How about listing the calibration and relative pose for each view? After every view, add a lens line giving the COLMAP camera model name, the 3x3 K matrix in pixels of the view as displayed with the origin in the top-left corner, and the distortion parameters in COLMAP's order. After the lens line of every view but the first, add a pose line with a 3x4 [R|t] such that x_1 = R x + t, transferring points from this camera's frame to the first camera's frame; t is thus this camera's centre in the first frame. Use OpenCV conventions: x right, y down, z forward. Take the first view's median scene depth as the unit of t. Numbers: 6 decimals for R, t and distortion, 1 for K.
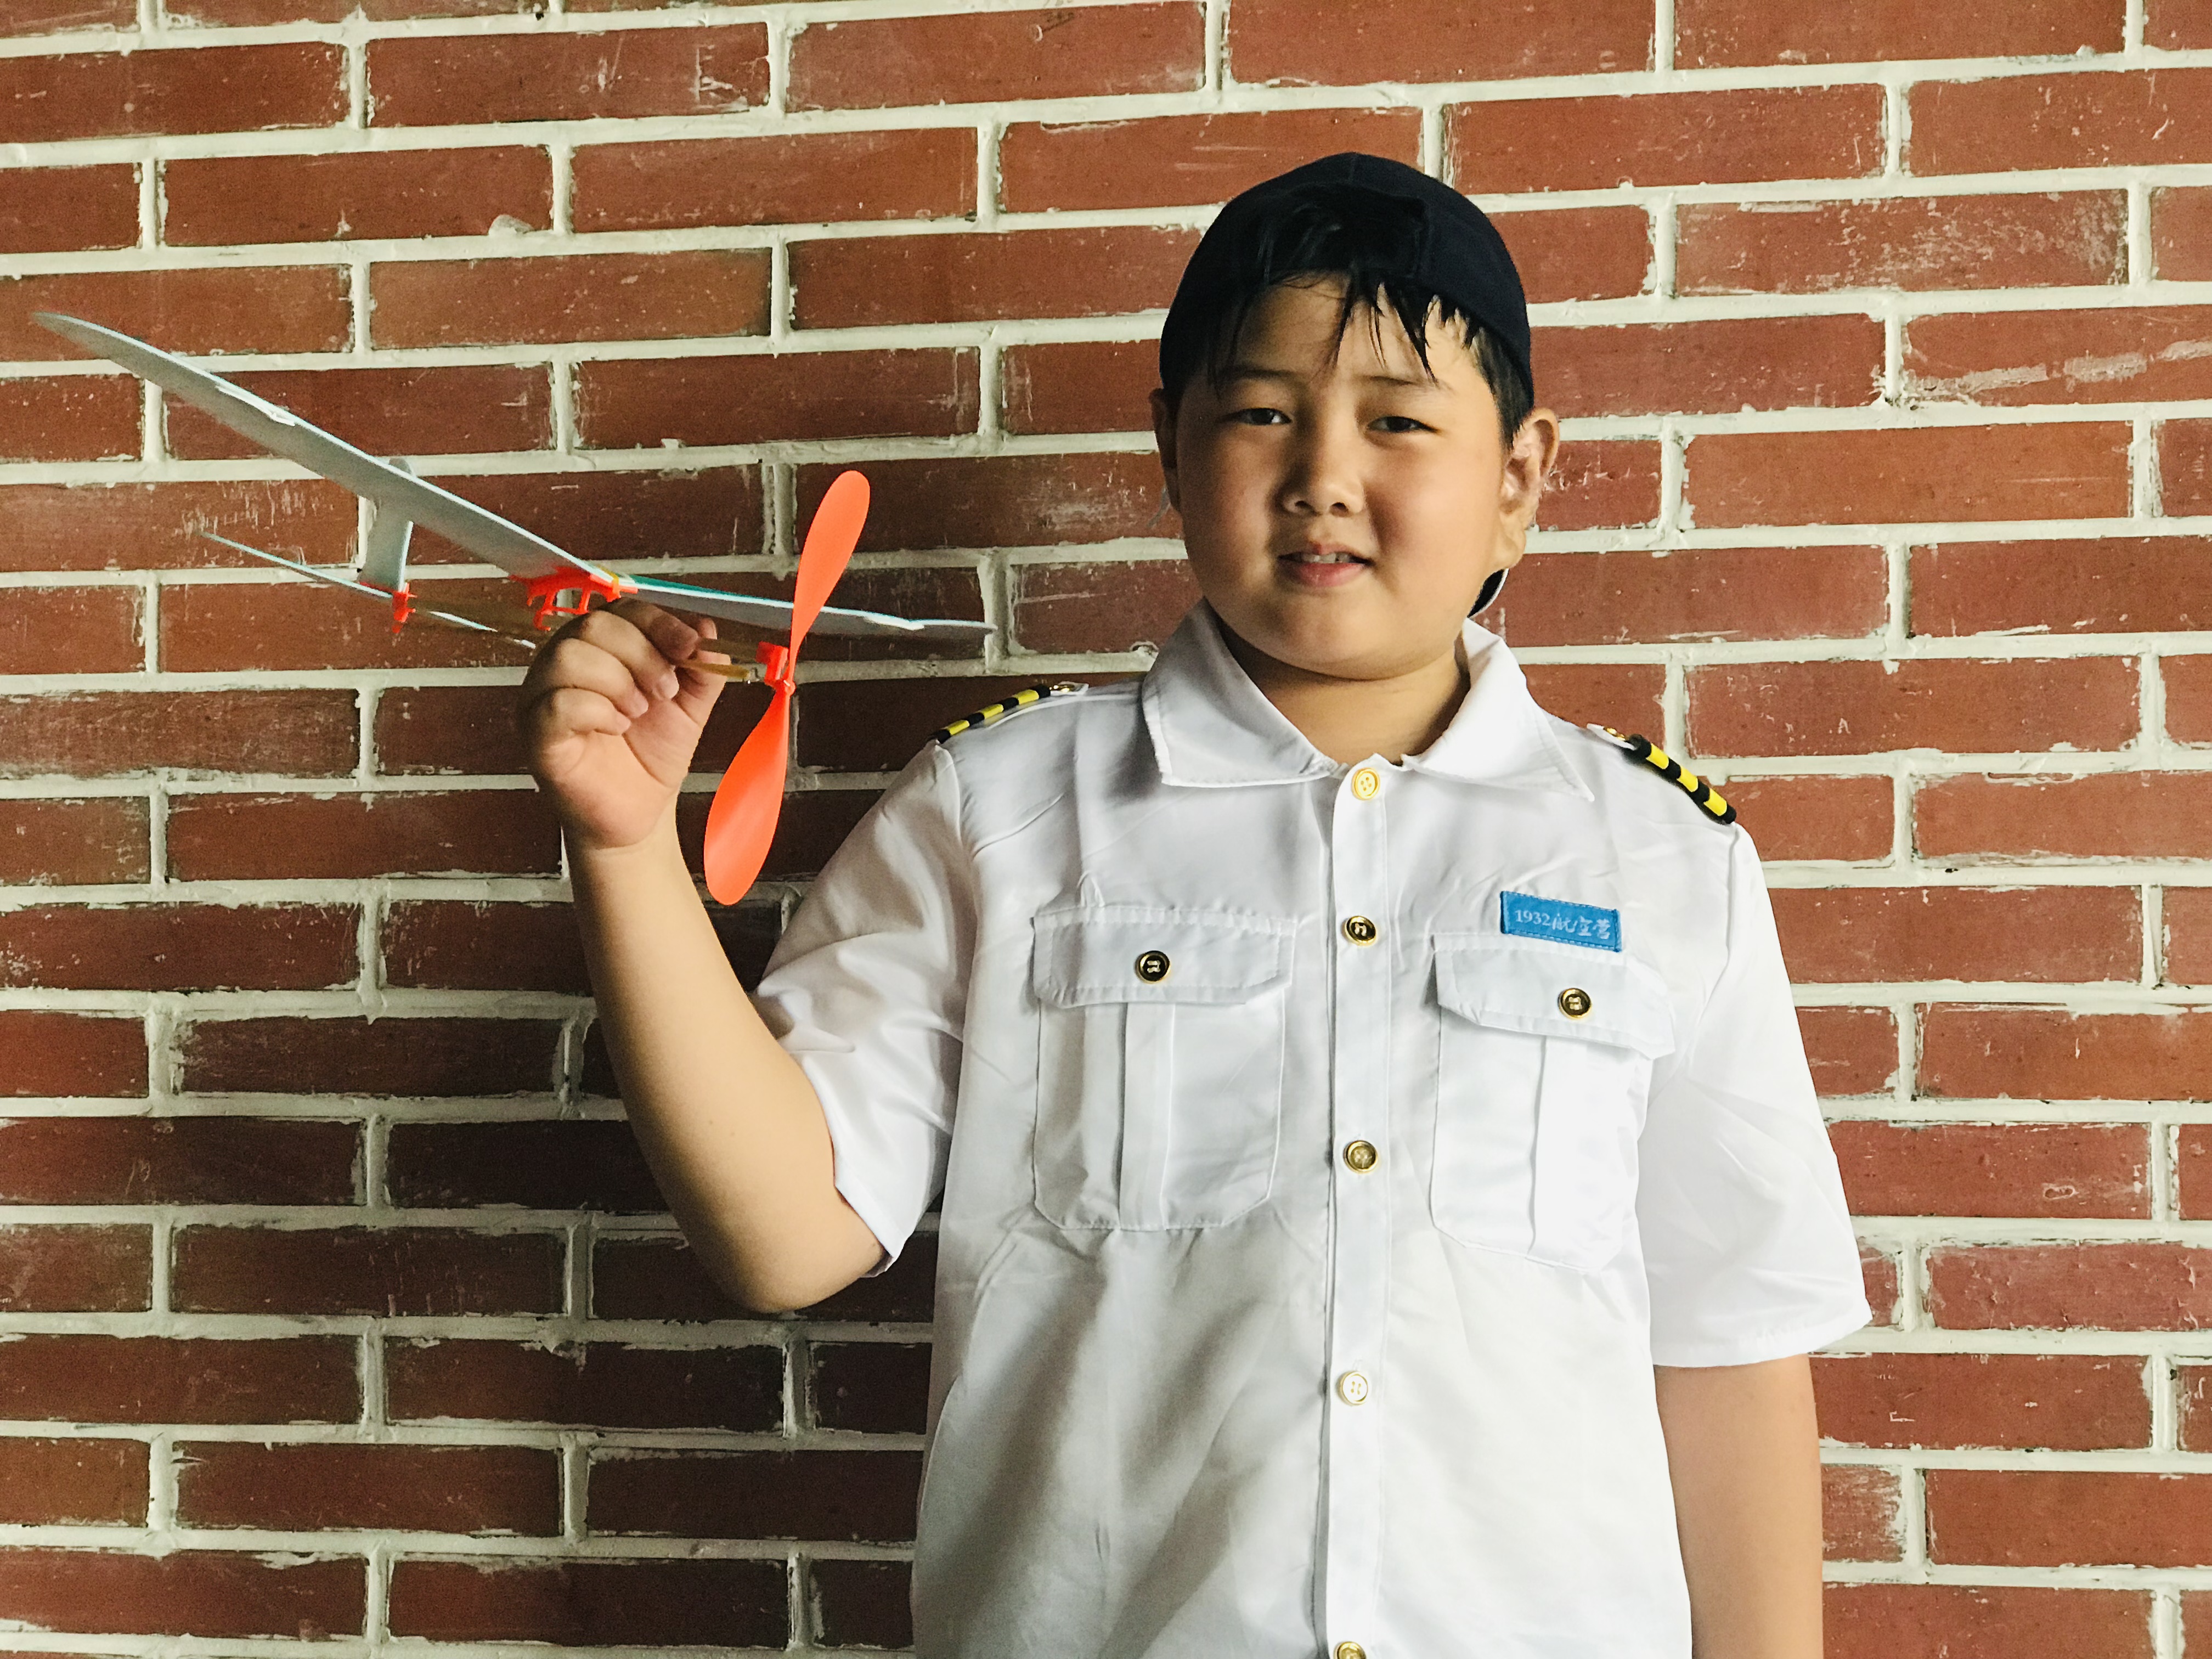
lens RADIAL K [[3818.7, 0, 1144.8], [0, 3818.7, 805.9], [0, 0, 1]] dist [0.056788, 0.000000]
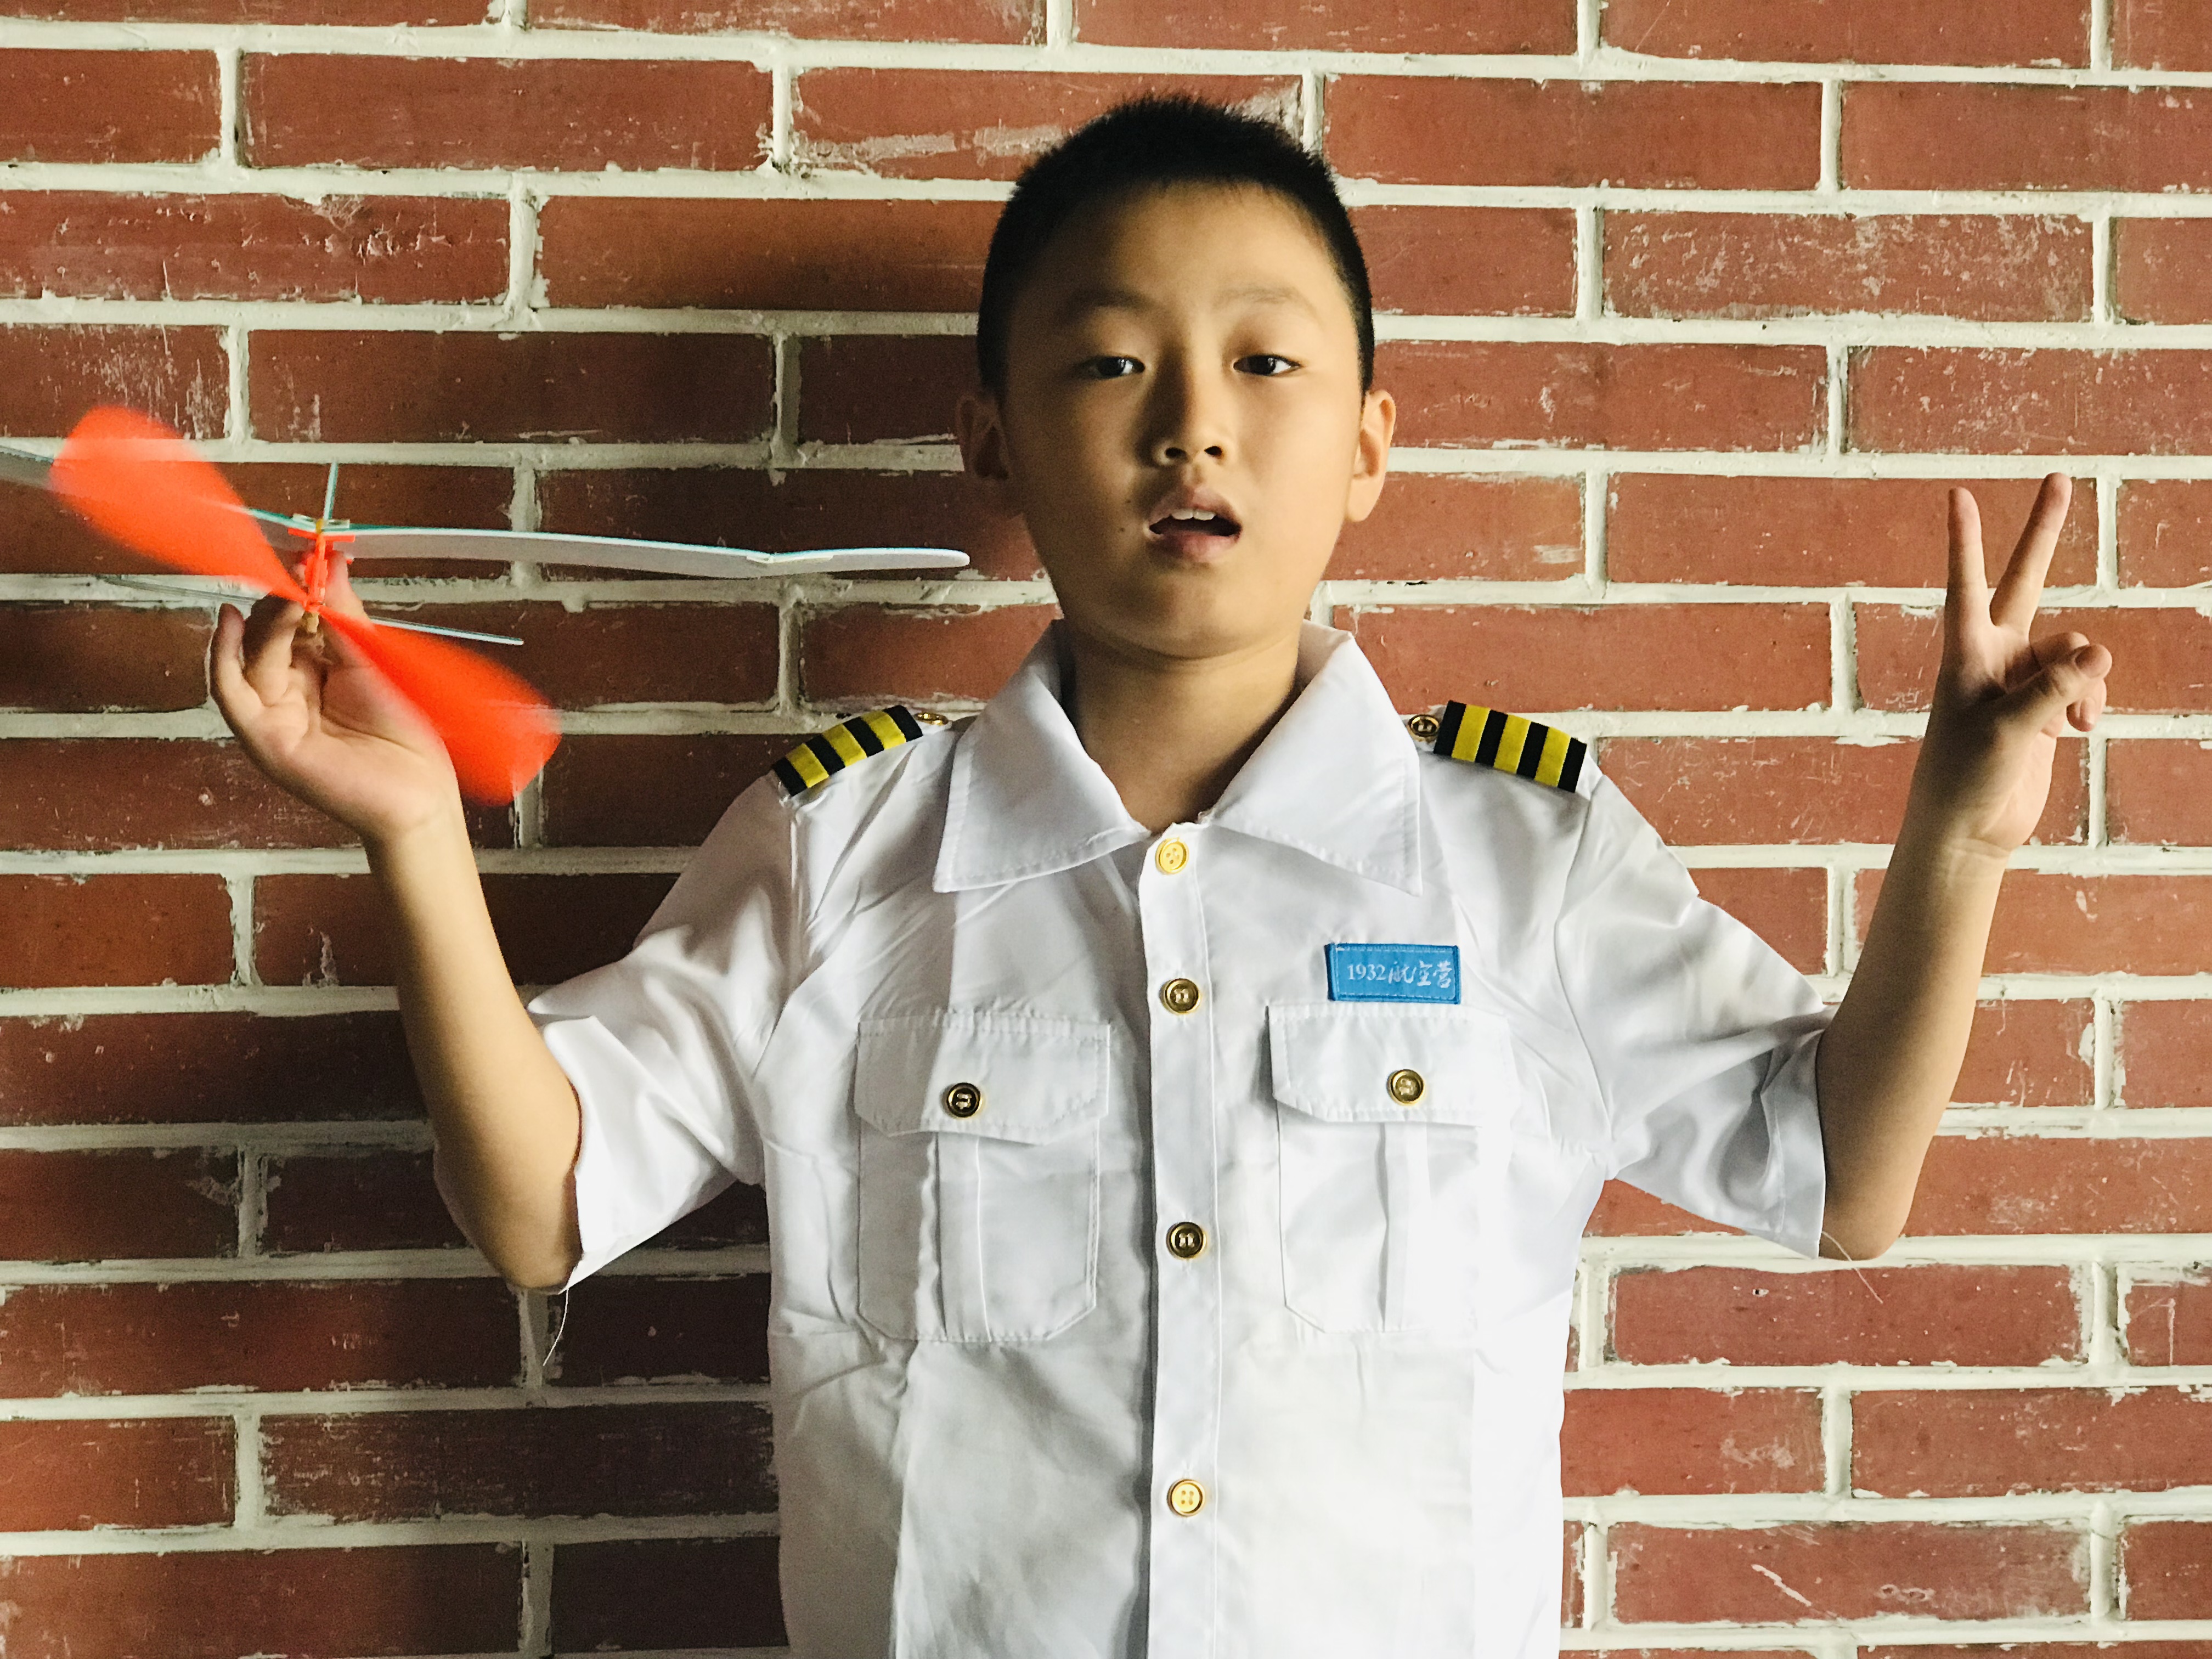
lens RADIAL K [[3818.7, 0, 1110.8], [0, 3818.7, 834.8], [0, 0, 1]] dist [0.056788, 0.000000]
pose [[0.959667, -0.000333, 0.281140, 0.025188], [-0.013416, 0.998806, 0.046979, 0.002421], [-0.280819, -0.048856, 0.958516, 0.150342]]
